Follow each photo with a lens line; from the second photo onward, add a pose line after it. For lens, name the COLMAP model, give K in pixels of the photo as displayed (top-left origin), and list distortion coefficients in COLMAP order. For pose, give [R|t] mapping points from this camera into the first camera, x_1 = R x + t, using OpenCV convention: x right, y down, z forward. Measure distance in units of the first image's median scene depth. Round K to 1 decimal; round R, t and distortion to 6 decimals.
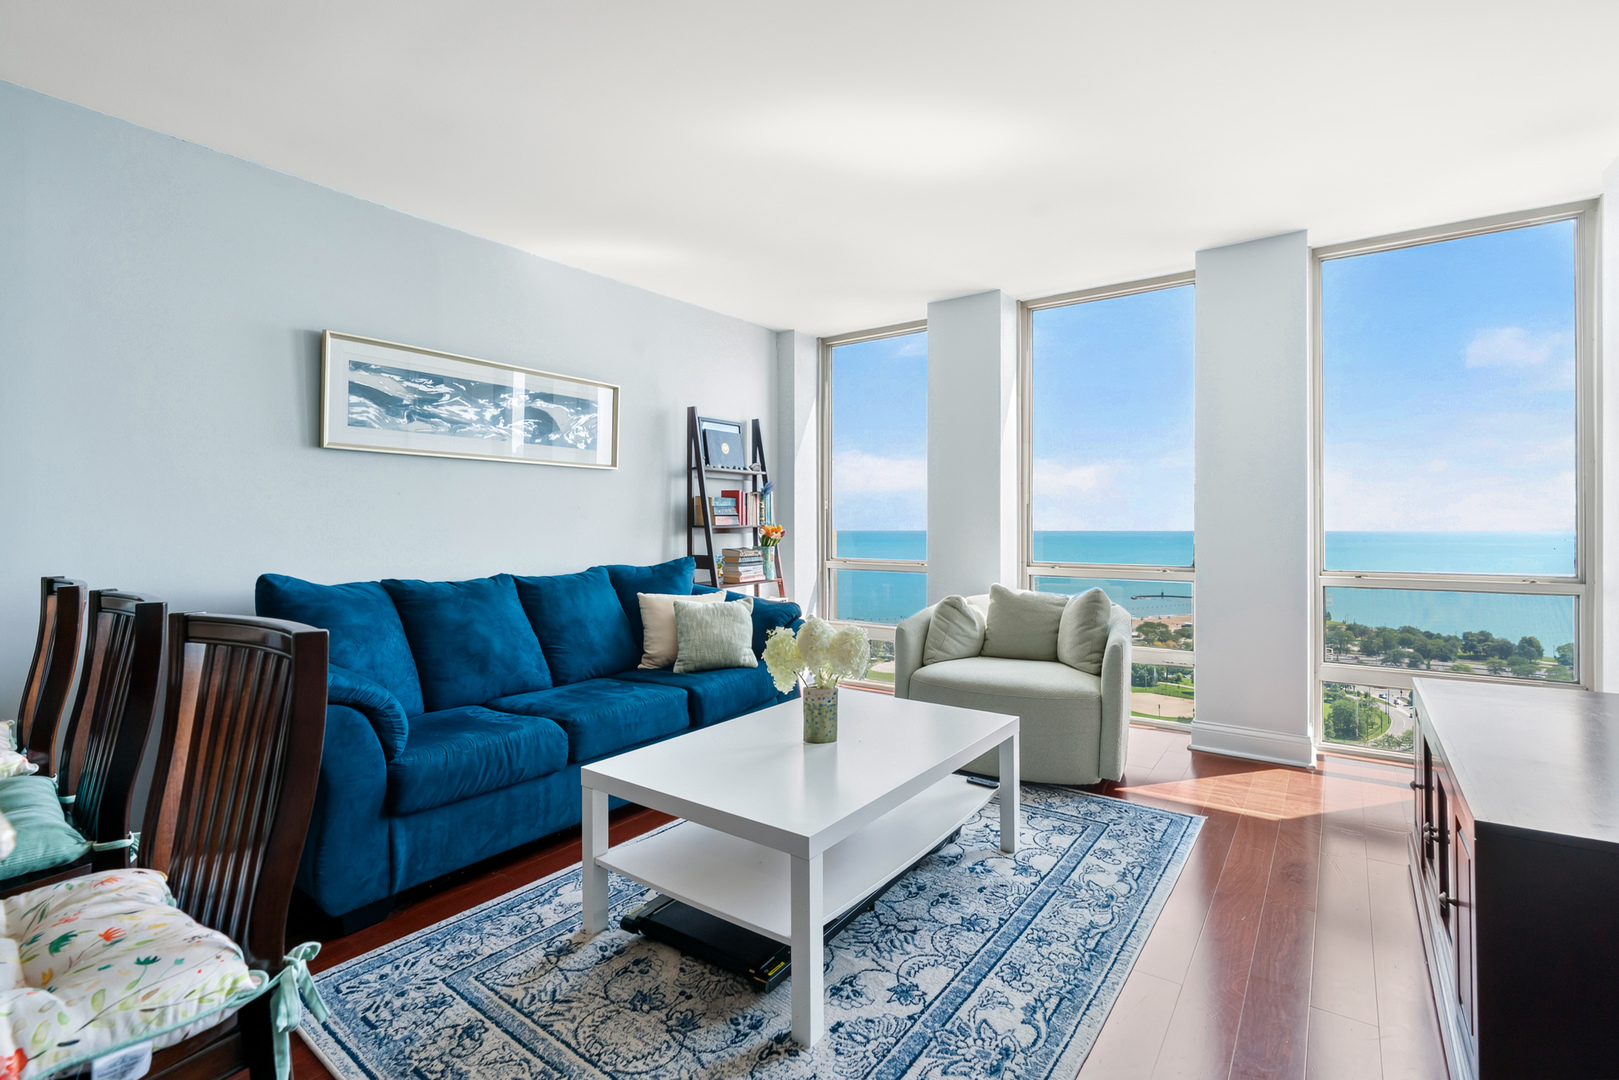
lens RADIAL K [[744.2, 0, 824.1], [0, 744.2, 520.5], [0, 0, 1]] dist [-0.003472, -0.000076]
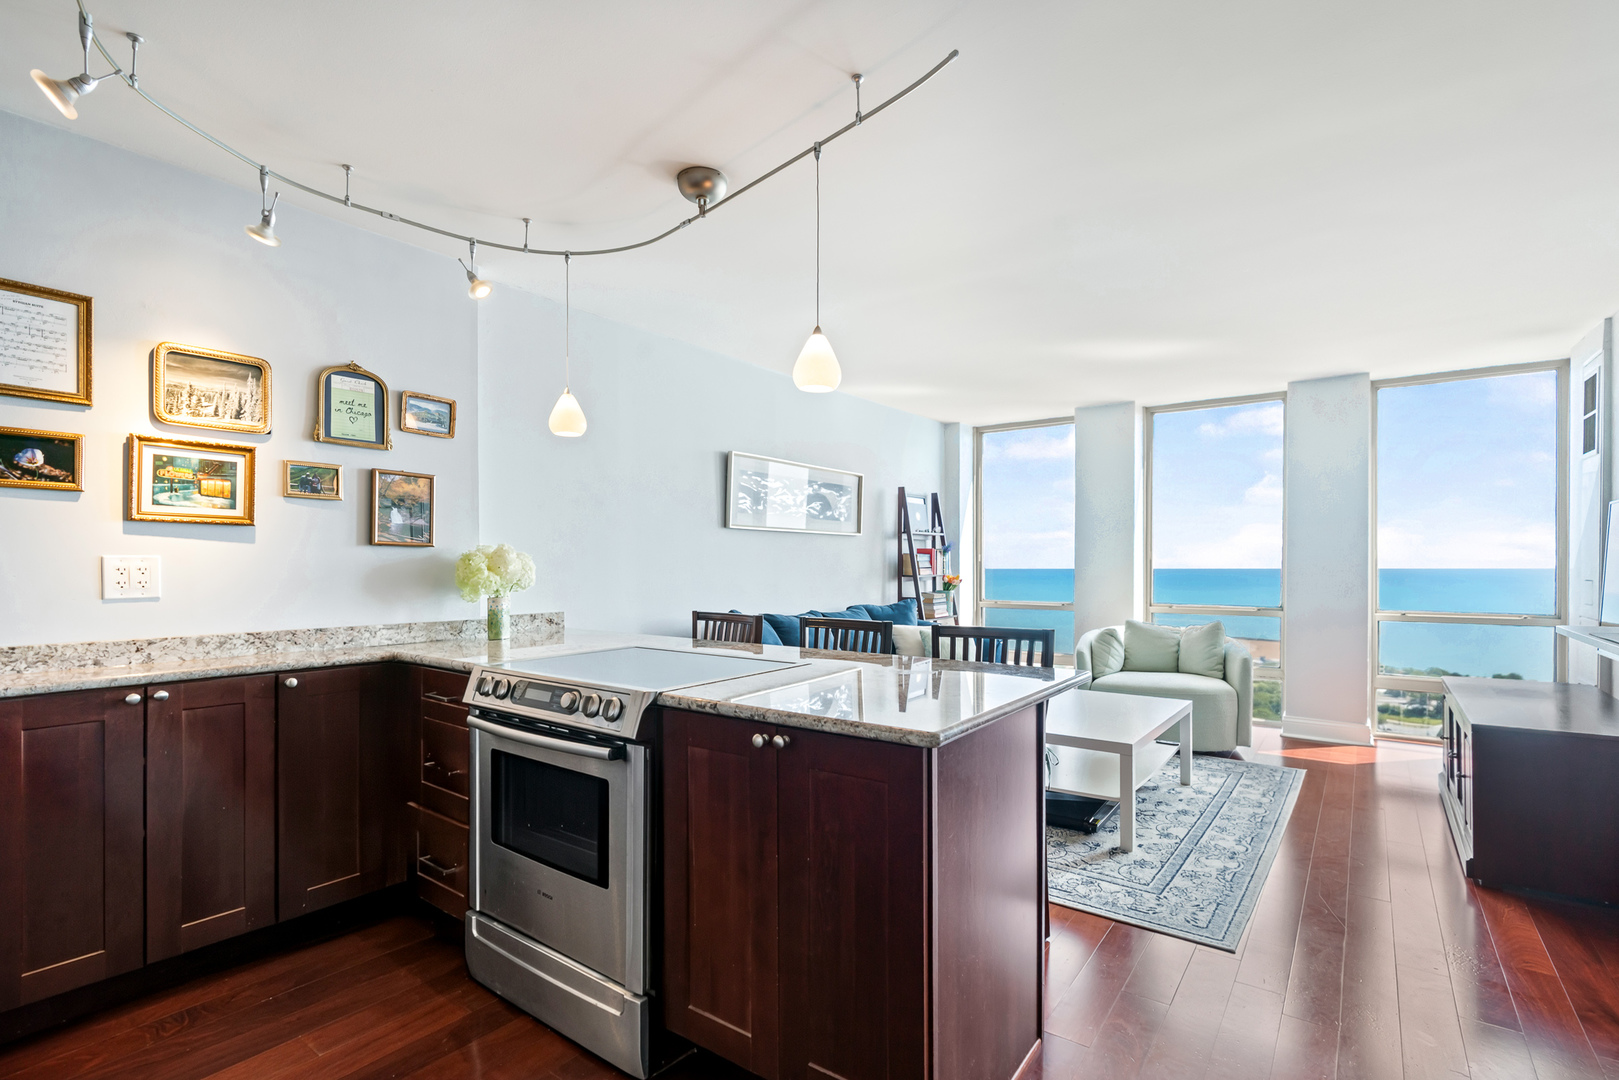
lens RADIAL K [[755.0, 0, 825.3], [0, 755.0, 564.0], [0, 0, 1]] dist [-0.008072, 0.000952]
pose [[0.999890, 0.001813, -0.014720, -0.380067], [-0.001710, 0.999974, 0.007029, -0.029110], [0.014732, -0.007003, 0.999867, -0.471328]]
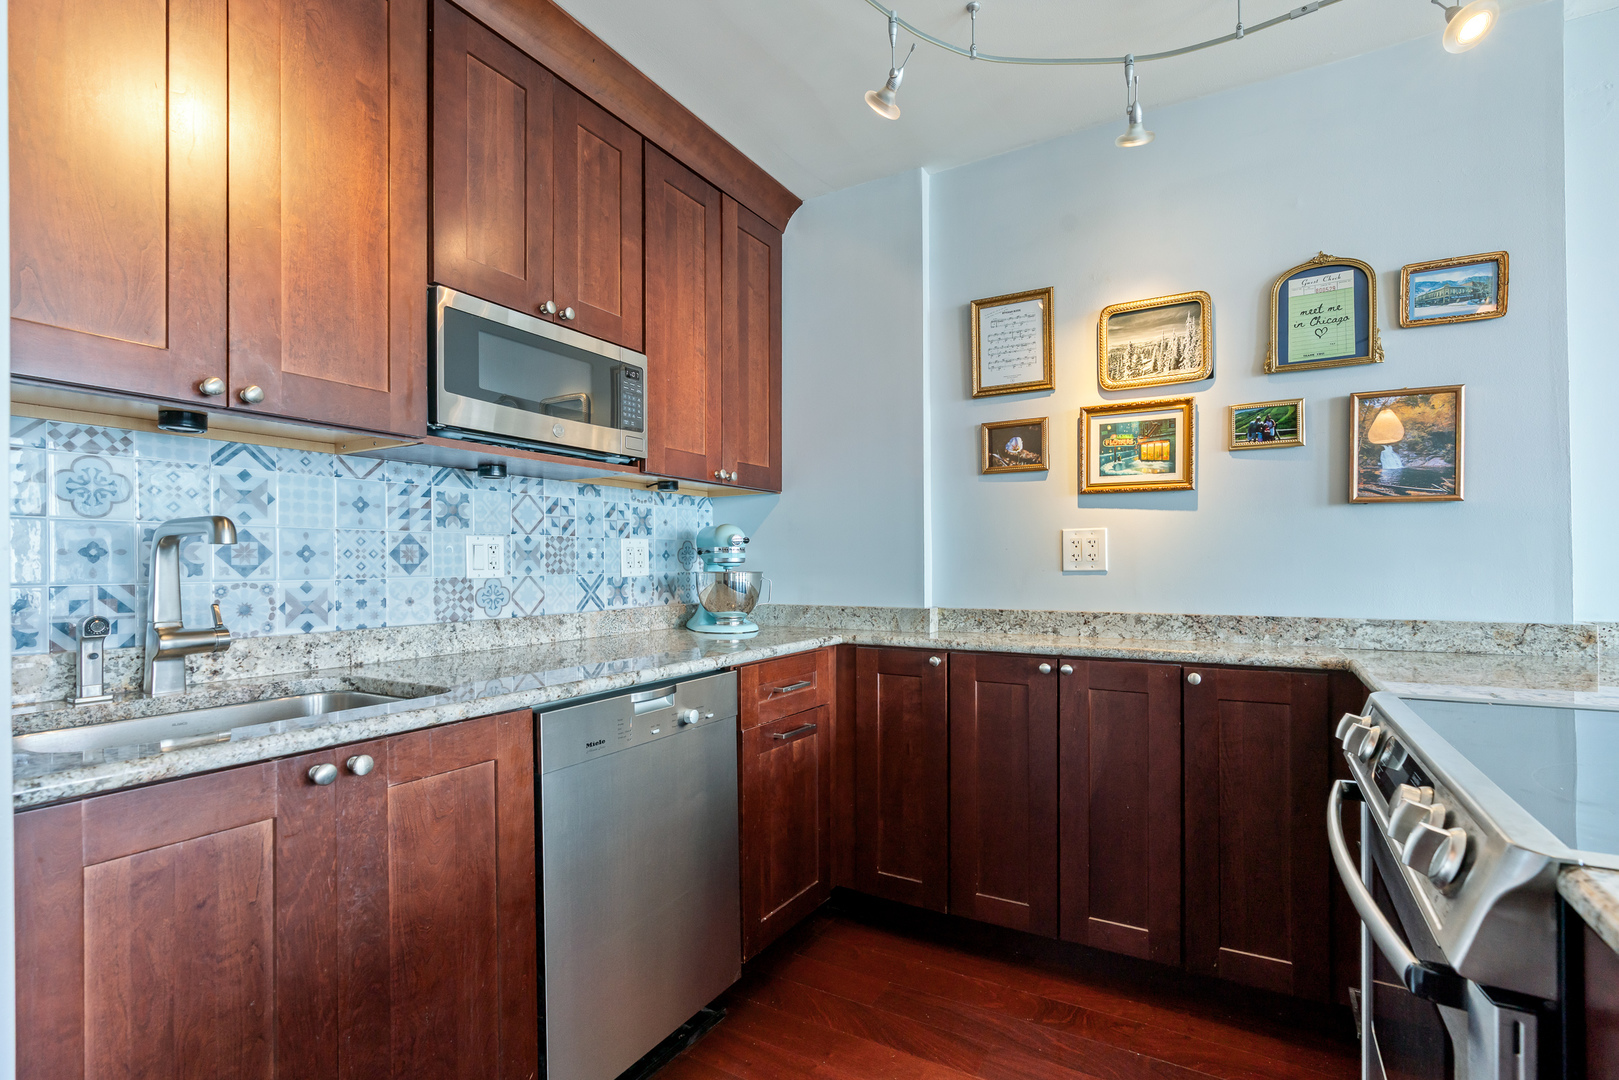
lens RADIAL K [[755.0, 0, 825.3], [0, 755.0, 564.0], [0, 0, 1]] dist [-0.008072, 0.000952]
pose [[0.095648, -0.000884, -0.995415, -0.355181], [0.011451, 0.999934, 0.000213, -0.002417], [0.995349, -0.011418, 0.095652, -0.116661]]
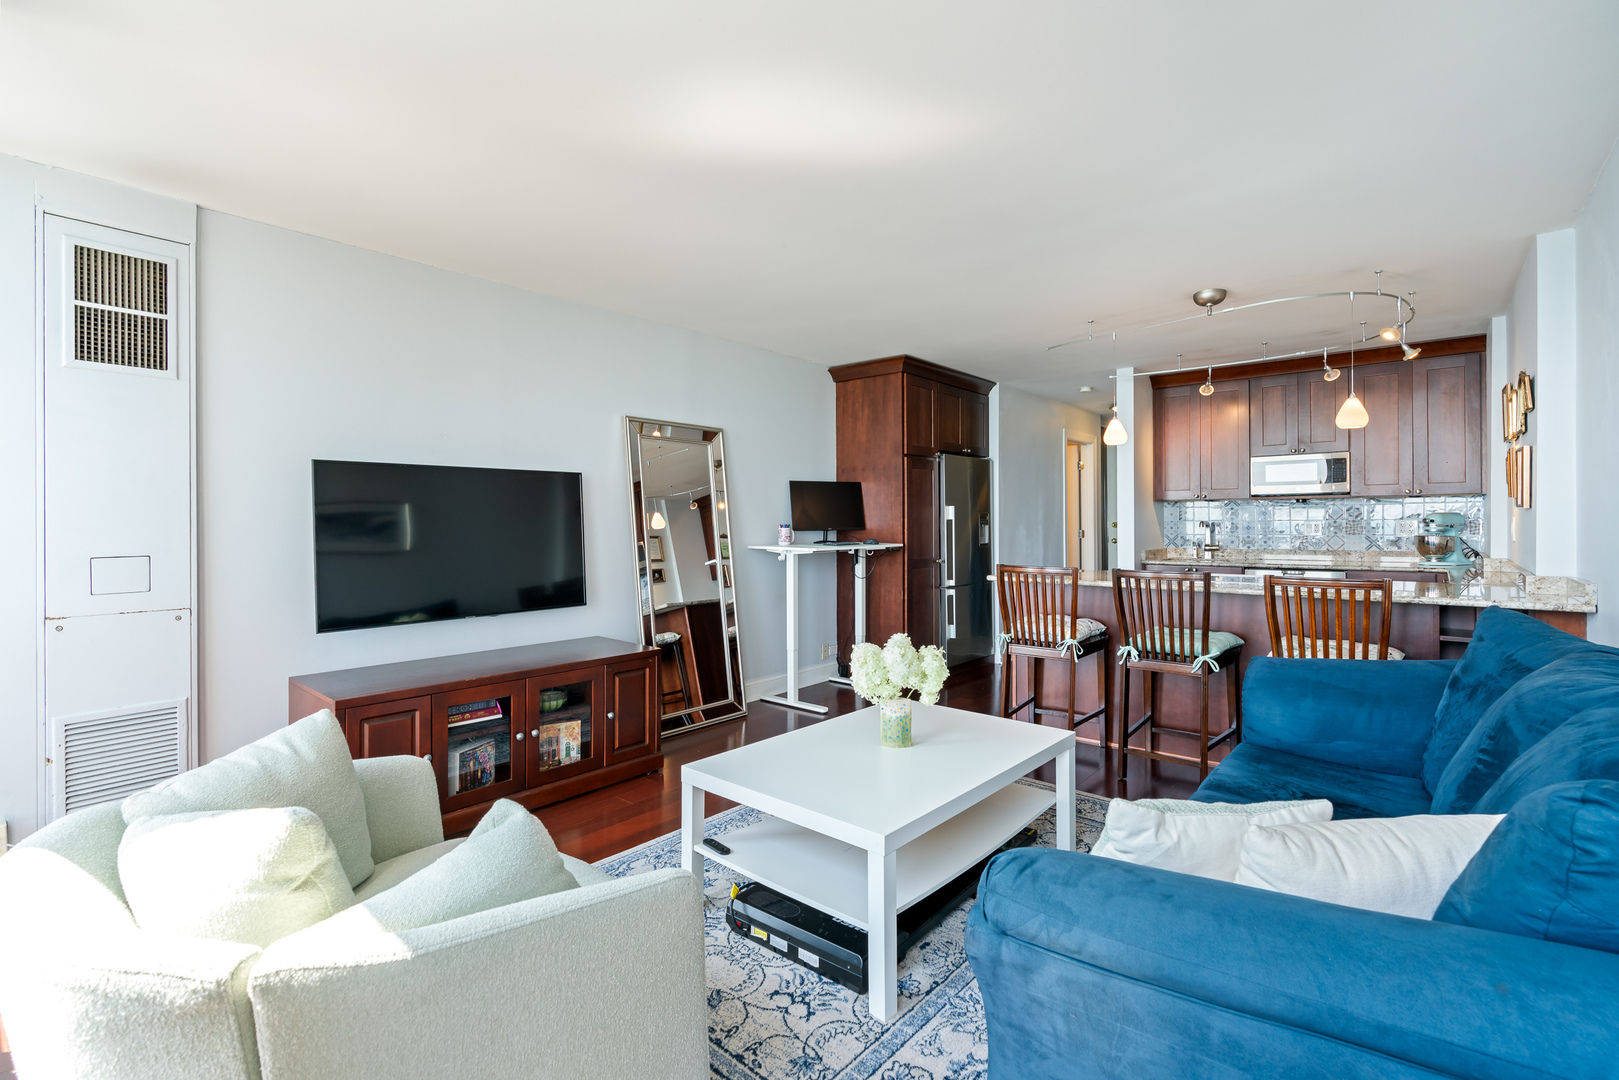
lens RADIAL K [[723.8, 0, 807.4], [0, 723.8, 522.9], [0, 0, 1]] dist [-0.002242, -0.000088]
pose [[-0.994267, 0.008775, 0.106569, 0.005091], [0.008088, 0.999944, -0.006879, -0.021247], [-0.106623, -0.005978, -0.994282, 1.434225]]
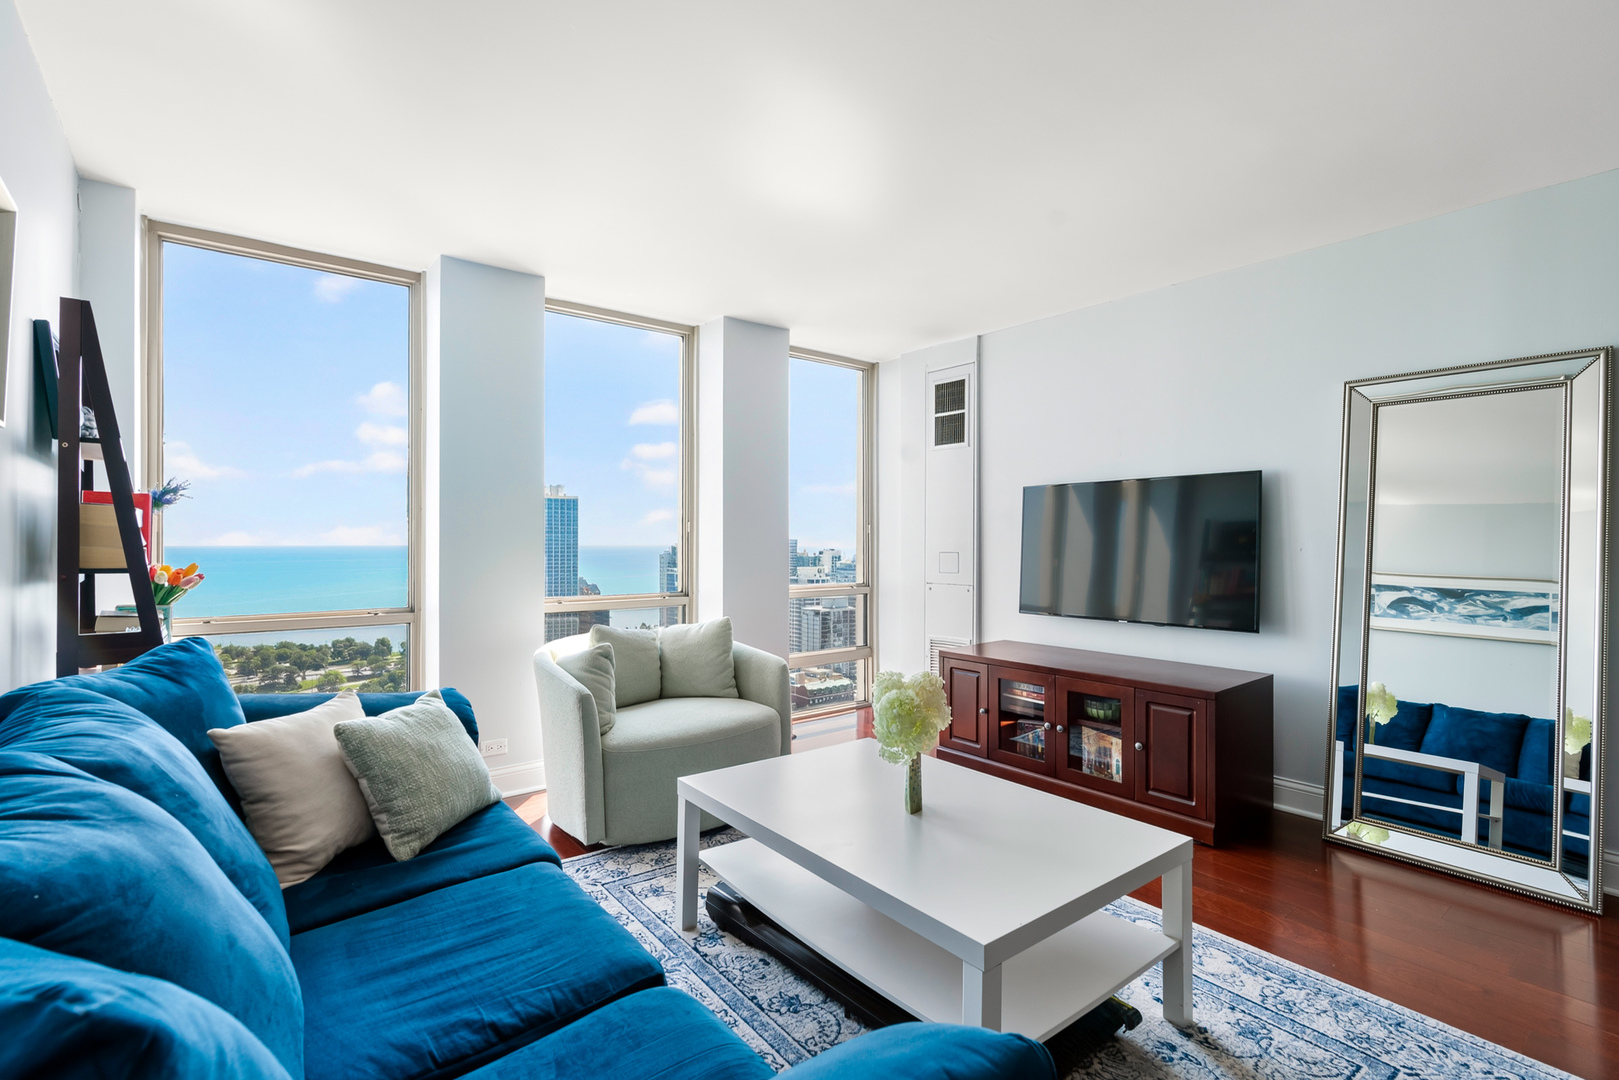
lens RADIAL K [[760.6, 0, 829.9], [0, 760.6, 540.5], [0, 0, 1]] dist [-0.002609, -0.000255]
pose [[0.272816, 0.002504, 0.962063, -0.624511], [-0.007980, 0.999968, -0.000340, -0.016201], [-0.962033, -0.007584, 0.272827, 0.582129]]
